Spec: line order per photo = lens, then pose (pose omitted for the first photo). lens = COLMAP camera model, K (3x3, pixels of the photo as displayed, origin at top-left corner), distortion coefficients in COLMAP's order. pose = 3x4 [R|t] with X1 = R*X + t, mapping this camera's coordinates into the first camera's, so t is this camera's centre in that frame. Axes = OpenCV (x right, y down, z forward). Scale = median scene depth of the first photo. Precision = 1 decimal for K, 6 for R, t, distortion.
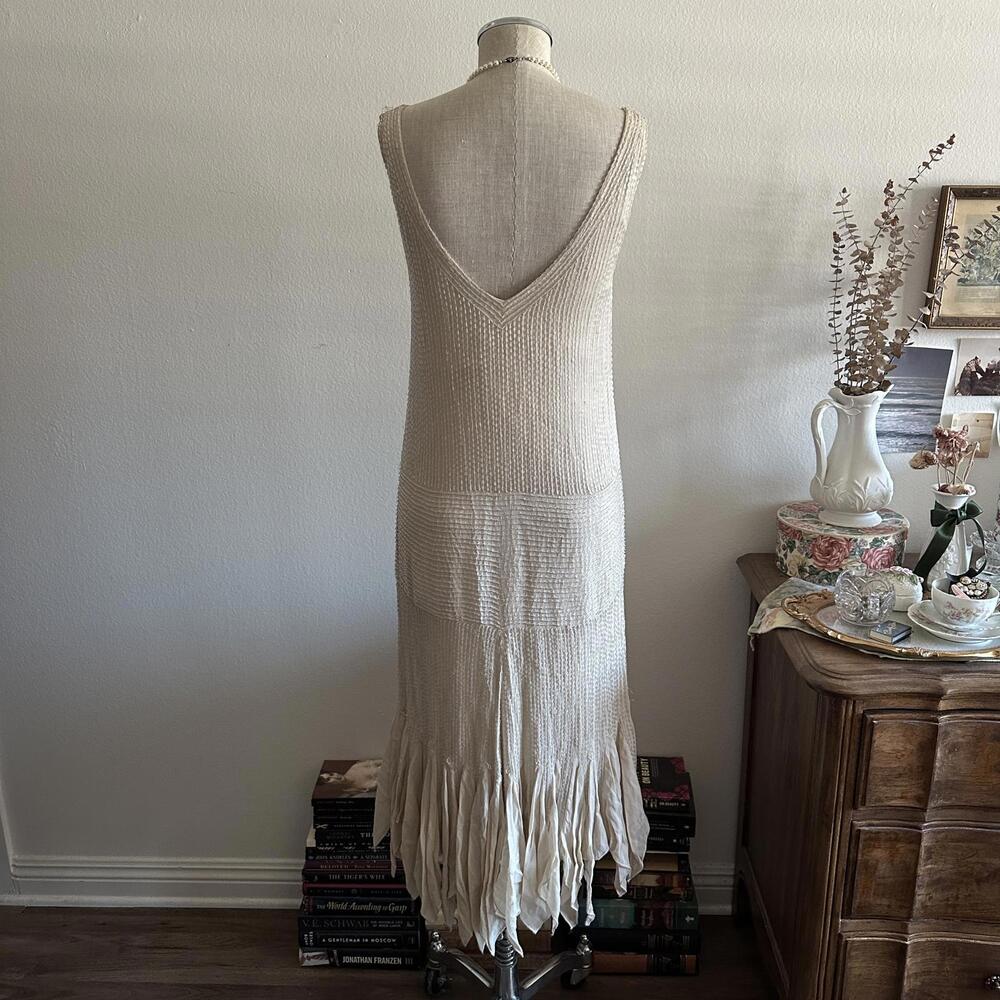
lens RADIAL K [[915.1, 0, 512.4], [0, 915.1, 509.7], [0, 0, 1]] dist [-0.001458, -0.032244]
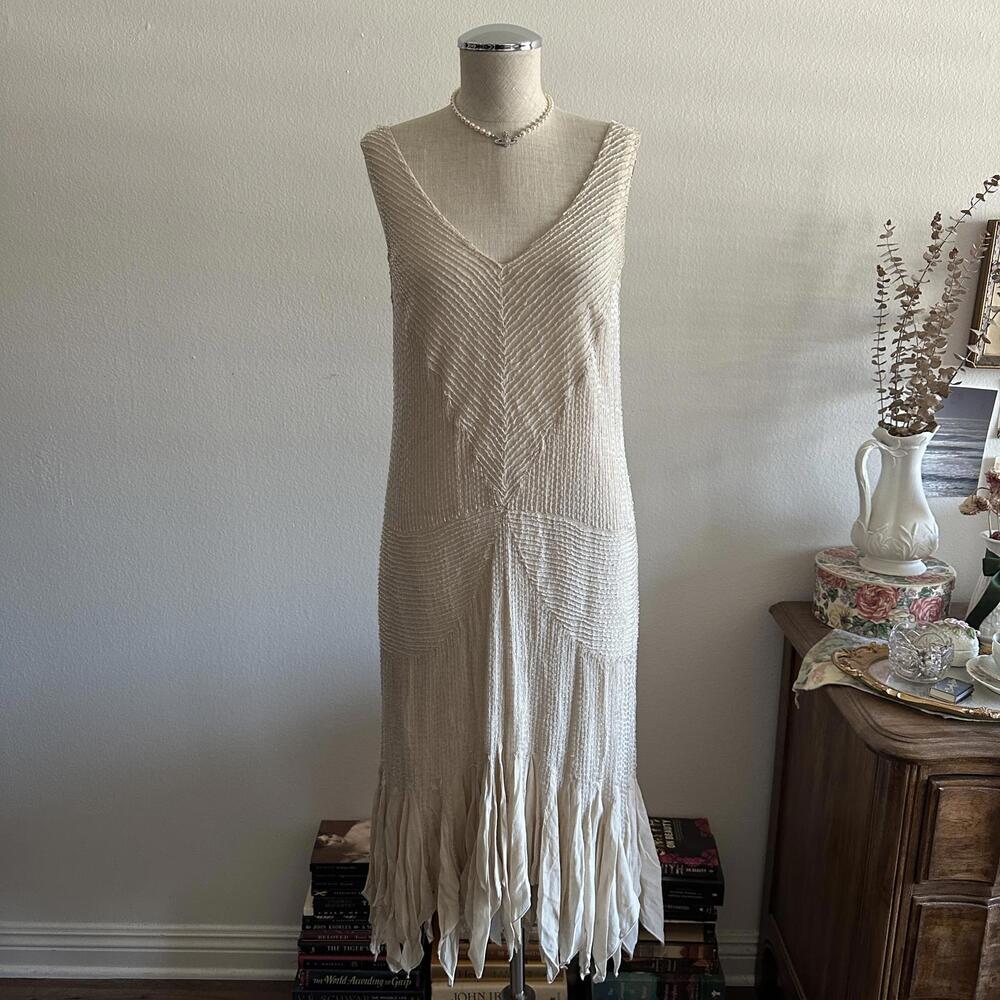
lens RADIAL K [[915.1, 0, 498.2], [0, 915.1, 509.4], [0, 0, 1]] dist [-0.001458, -0.032244]
pose [[0.999606, 0.010824, 0.025903, -0.063754], [-0.009838, 0.999235, -0.037861, -0.009123], [-0.026293, 0.037591, 0.998947, 0.064933]]
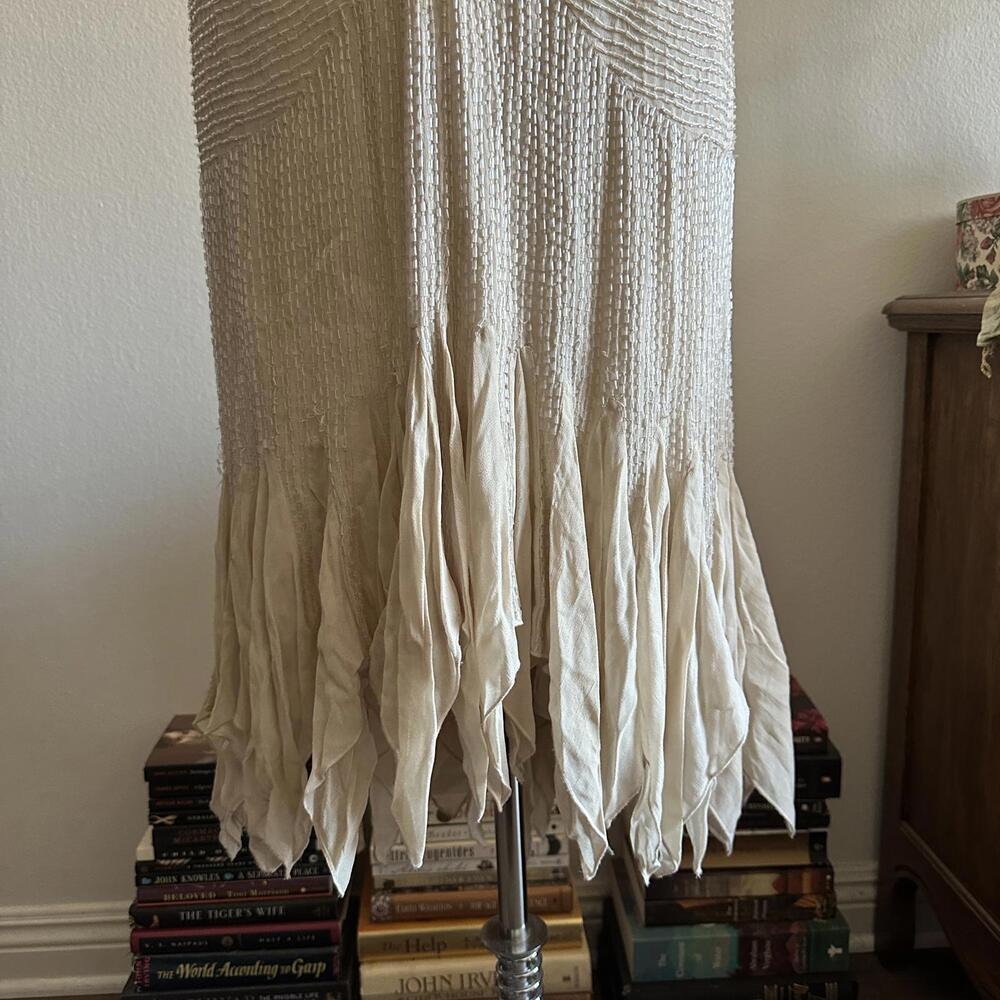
lens RADIAL K [[915.1, 0, 503.0], [0, 915.1, 521.9], [0, 0, 1]] dist [-0.001458, -0.032244]
pose [[0.996619, -0.029960, 0.076499, -0.049455], [0.037100, 0.994909, -0.093700, 0.254676], [-0.073303, 0.096221, 0.992657, 0.478950]]
